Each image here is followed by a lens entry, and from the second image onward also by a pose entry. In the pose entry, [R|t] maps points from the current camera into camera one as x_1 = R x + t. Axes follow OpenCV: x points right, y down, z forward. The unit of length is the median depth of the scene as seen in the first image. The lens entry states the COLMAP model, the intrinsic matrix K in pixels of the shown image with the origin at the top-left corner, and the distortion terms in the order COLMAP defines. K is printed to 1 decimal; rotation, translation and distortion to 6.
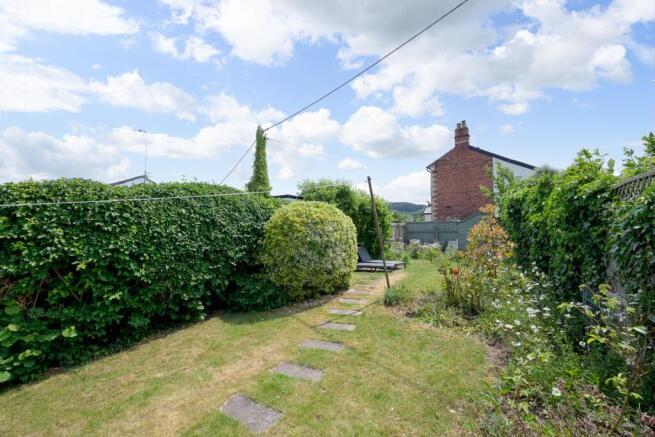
lens RADIAL K [[255.2, 0, 328.1], [0, 255.2, 221.0], [0, 0, 1]] dist [-0.000663, -0.000046]
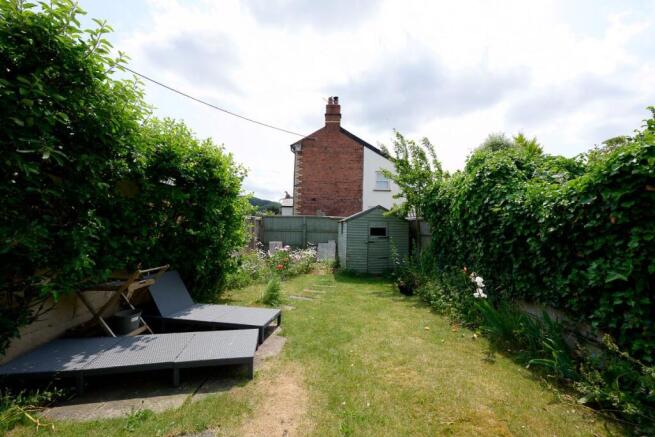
lens RADIAL K [[255.2, 0, 328.4], [0, 255.2, 219.8], [0, 0, 1]] dist [-0.000663, -0.000046]
pose [[0.830109, 0.042179, 0.556004, 0.067409], [-0.051641, 0.998665, 0.001340, 0.006226], [-0.555205, -0.029825, 0.831178, 0.314162]]
